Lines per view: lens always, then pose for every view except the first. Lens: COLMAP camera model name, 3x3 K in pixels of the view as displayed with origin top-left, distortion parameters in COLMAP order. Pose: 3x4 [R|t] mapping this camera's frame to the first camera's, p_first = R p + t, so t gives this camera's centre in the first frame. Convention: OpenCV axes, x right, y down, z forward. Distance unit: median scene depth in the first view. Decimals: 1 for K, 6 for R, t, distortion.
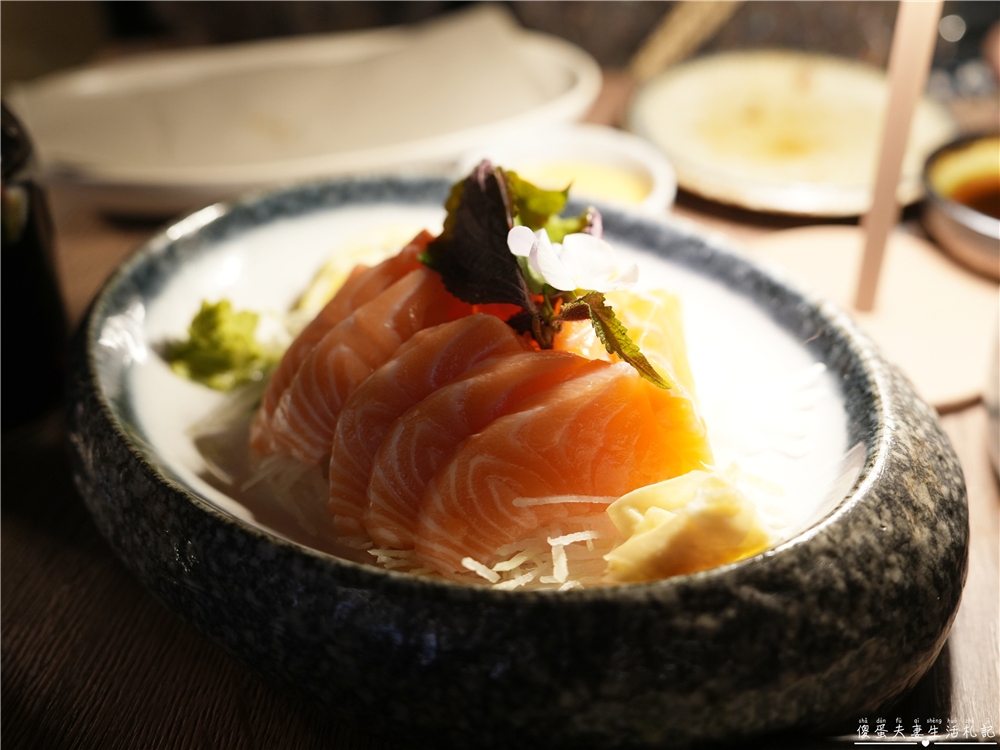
lens RADIAL K [[1213.9, 0, 494.9], [0, 1213.9, 374.8], [0, 0, 1]] dist [-0.010095, 0.000000]
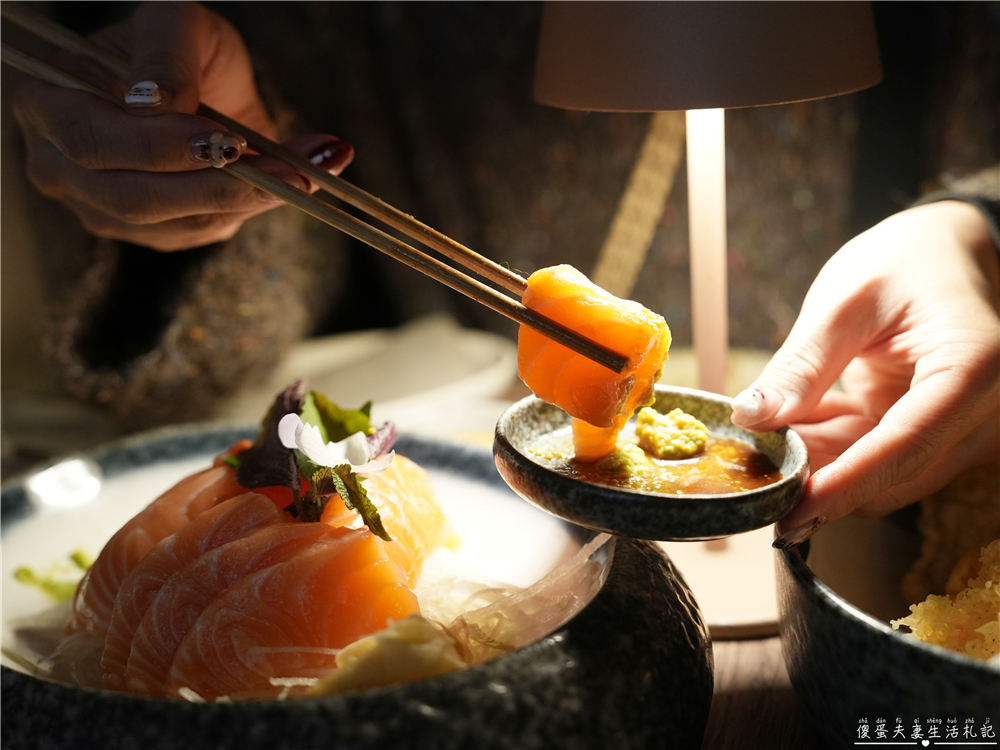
lens RADIAL K [[1349.9, 0, 498.4], [0, 1349.9, 374.5], [0, 0, 1]] dist [0.082463, 0.000000]
pose [[0.991226, -0.027230, -0.129341, 0.402357], [-0.014801, 0.949528, -0.313333, 0.248634], [0.131345, 0.312498, 0.940794, -0.202780]]
